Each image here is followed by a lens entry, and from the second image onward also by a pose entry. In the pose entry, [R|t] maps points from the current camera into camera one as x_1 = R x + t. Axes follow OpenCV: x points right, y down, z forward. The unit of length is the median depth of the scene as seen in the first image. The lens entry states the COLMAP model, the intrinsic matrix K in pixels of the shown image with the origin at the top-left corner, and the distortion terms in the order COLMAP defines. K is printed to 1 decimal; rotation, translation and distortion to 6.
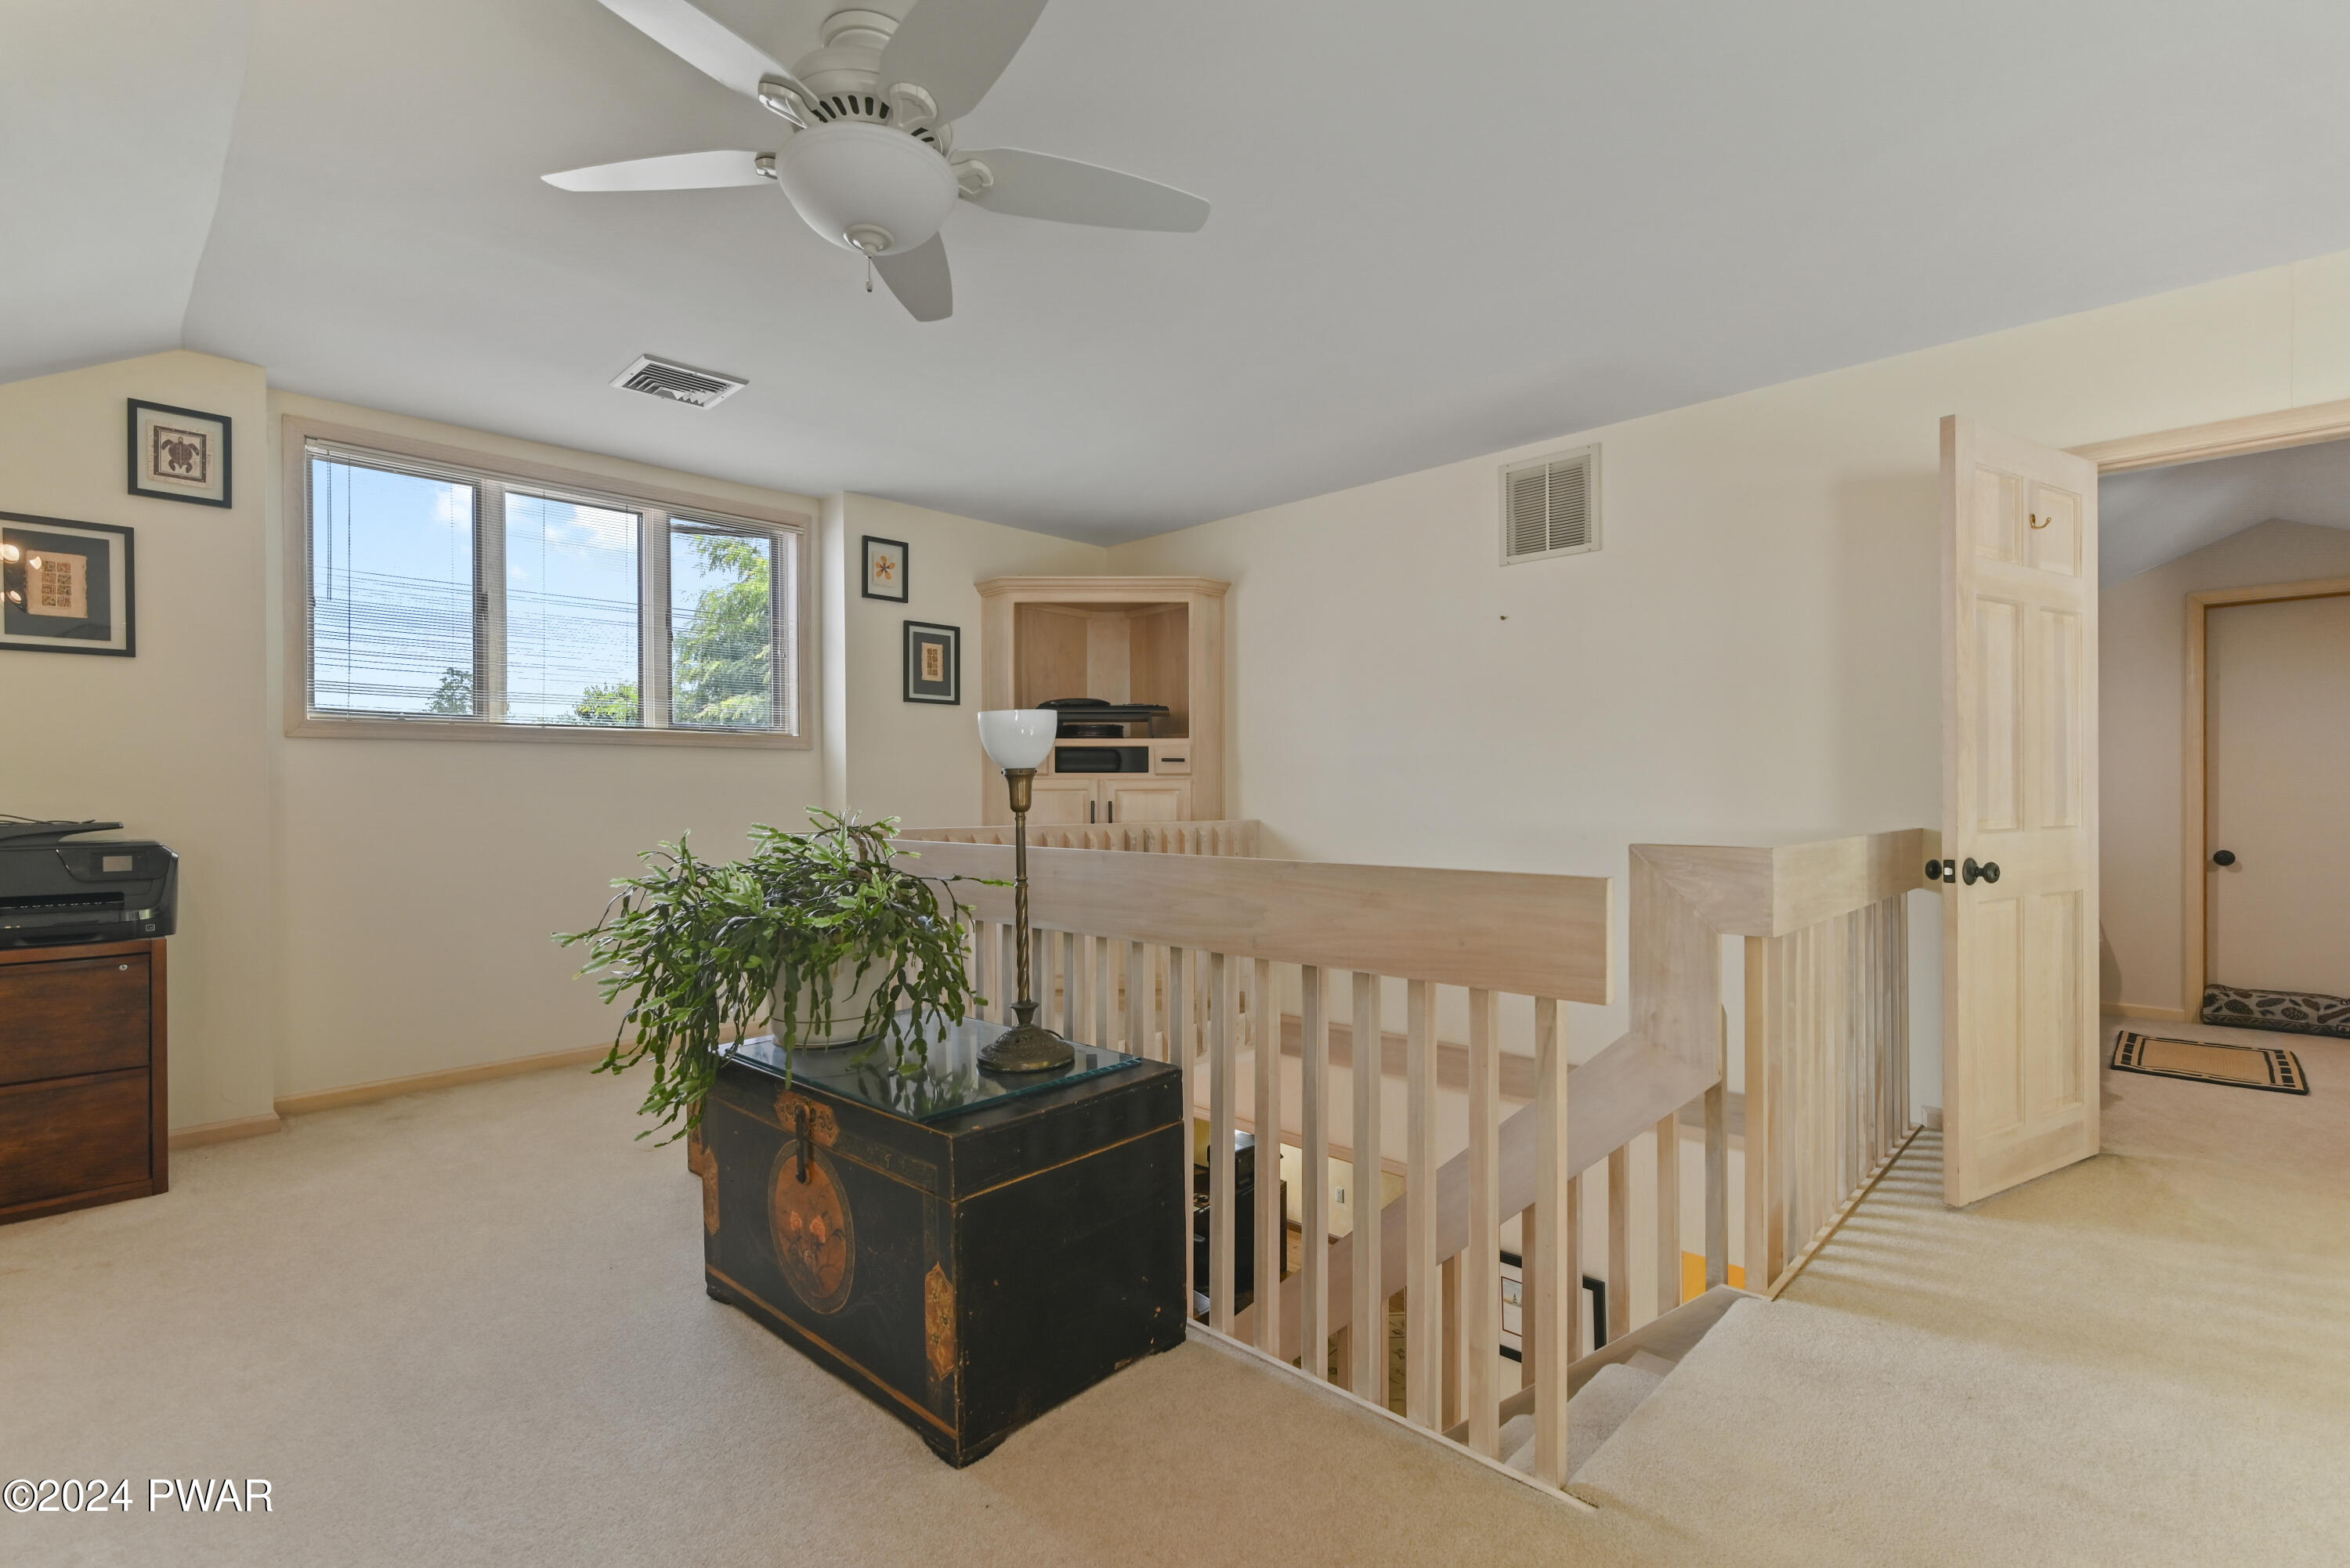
lens RADIAL K [[1072.0, 0, 1181.5], [0, 1072.0, 794.8], [0, 0, 1]] dist [0.002595, 0.000105]
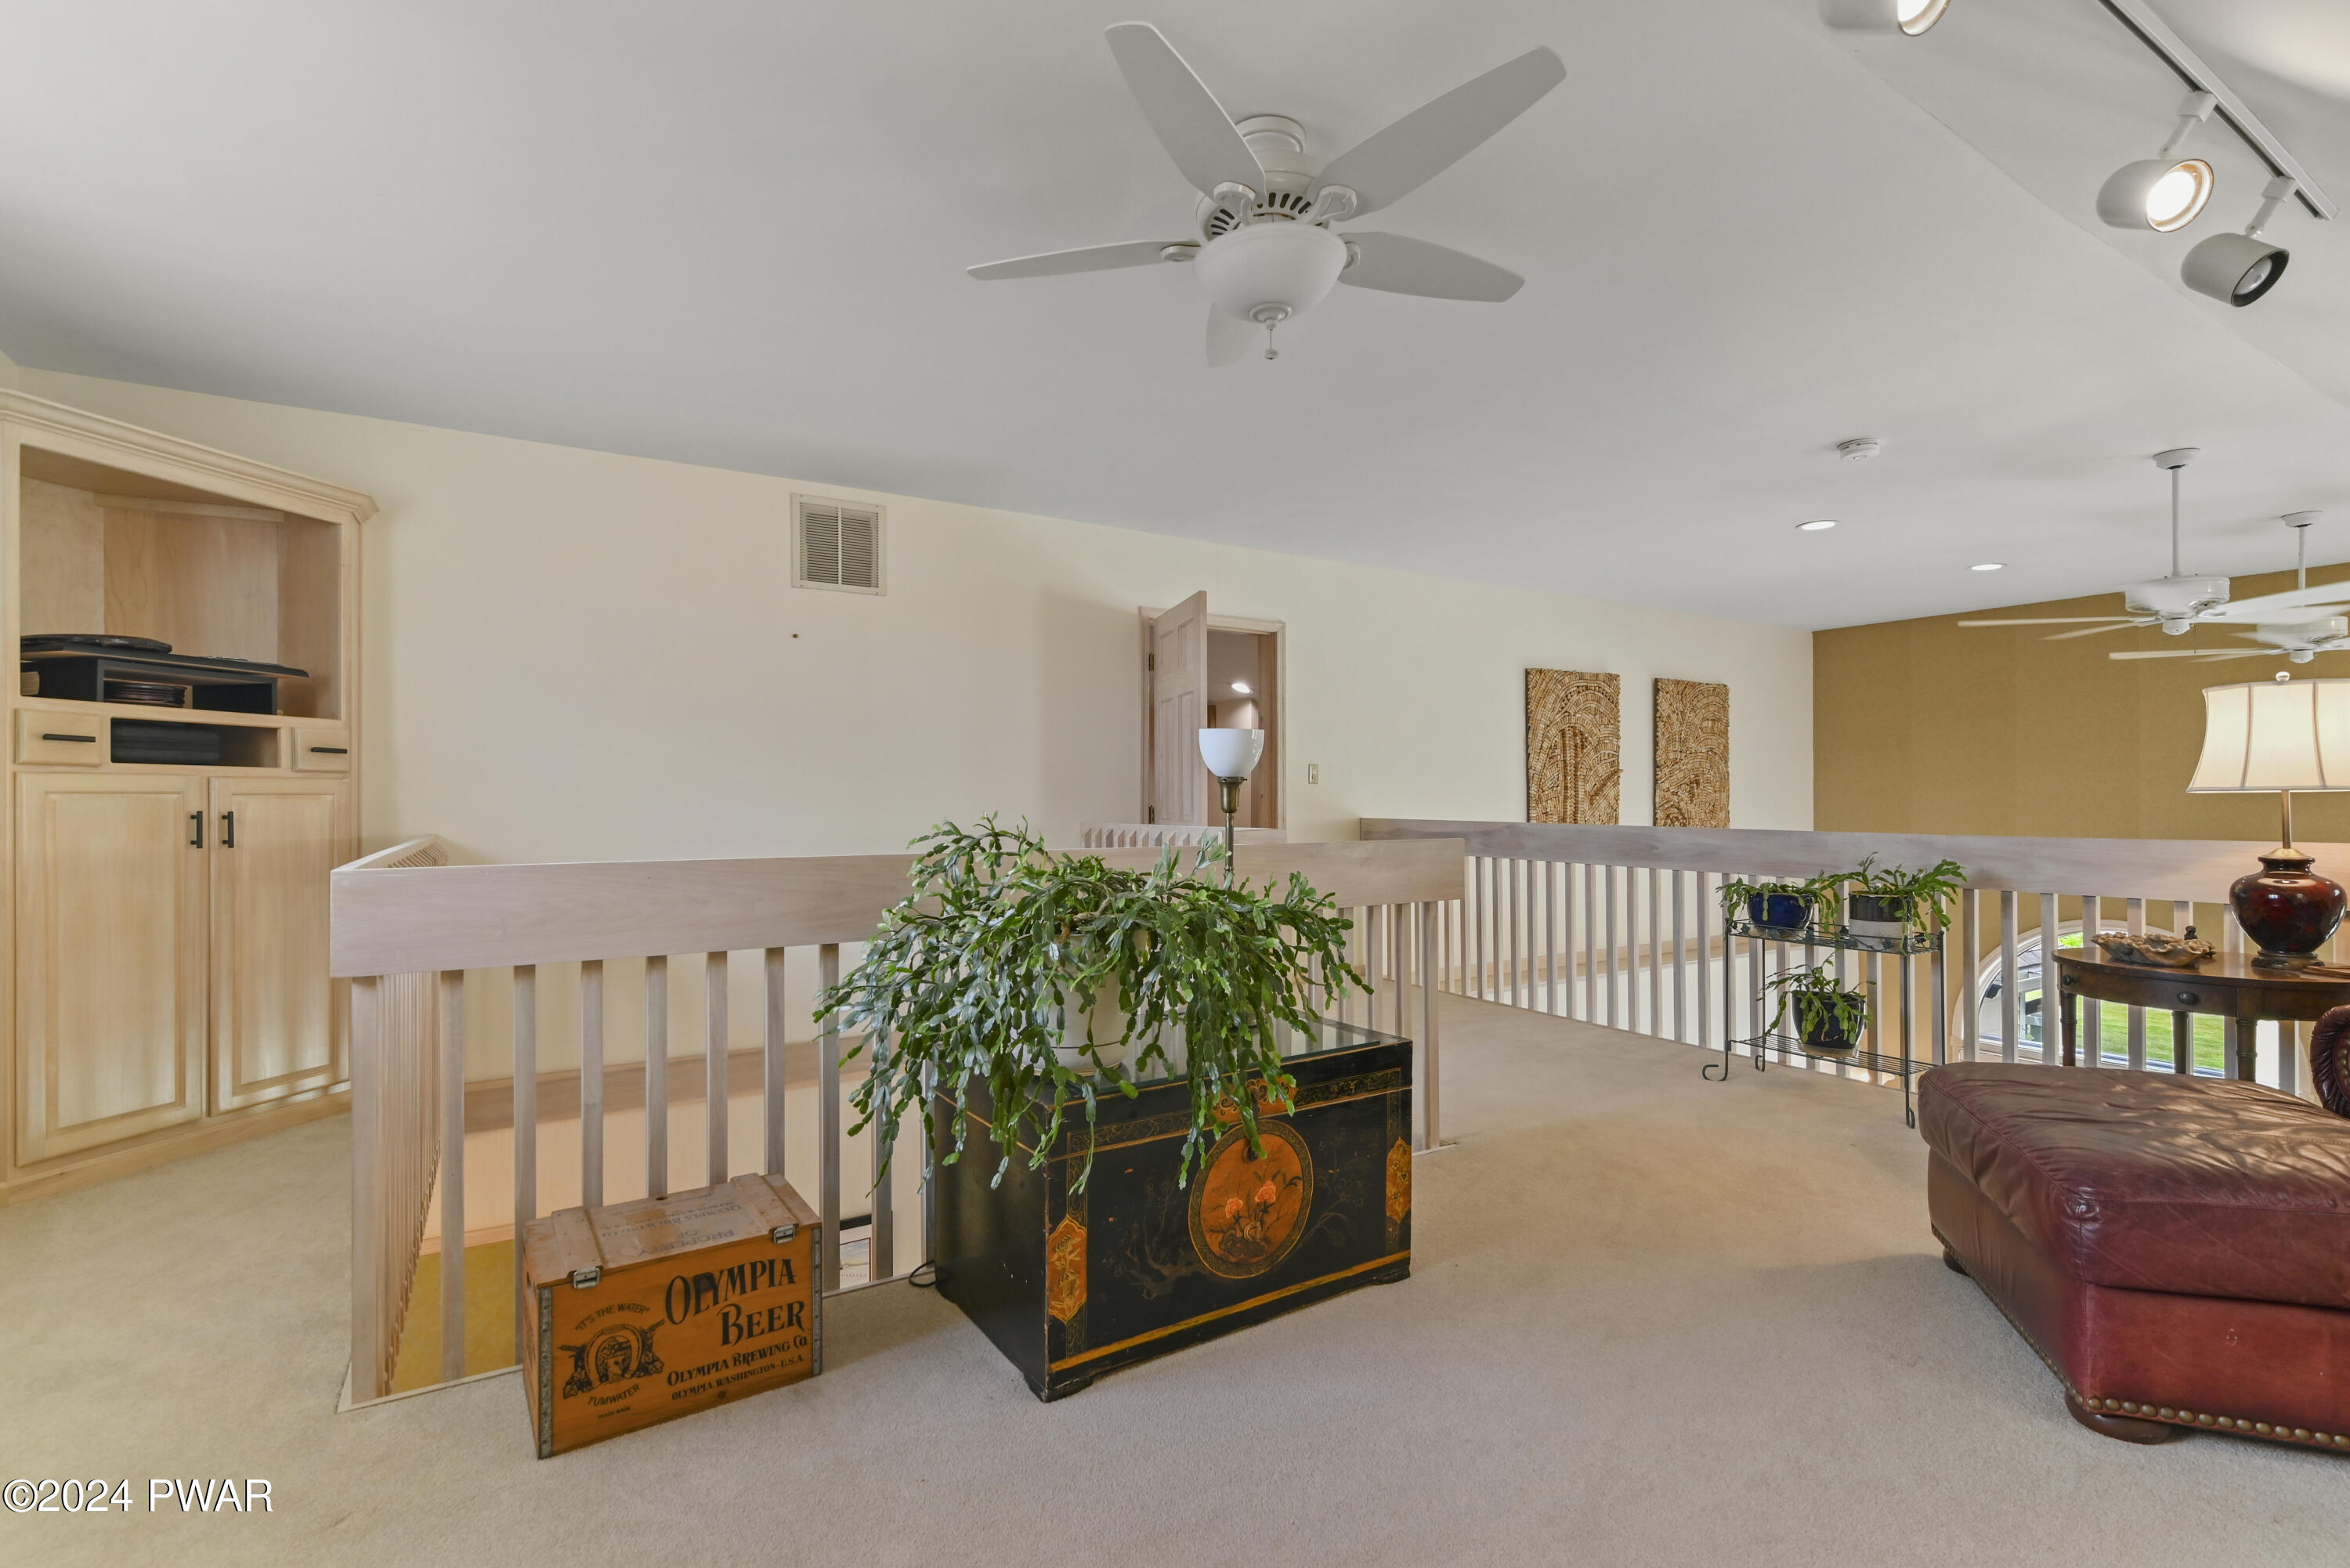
lens RADIAL K [[1072.0, 0, 1175.9], [0, 1072.0, 788.1], [0, 0, 1]] dist [0.002595, 0.000105]
pose [[0.244979, 0.007869, 0.969497, -0.337935], [-0.001397, 0.999969, -0.007763, -0.002128], [-0.969527, 0.000547, 0.244982, 0.191735]]
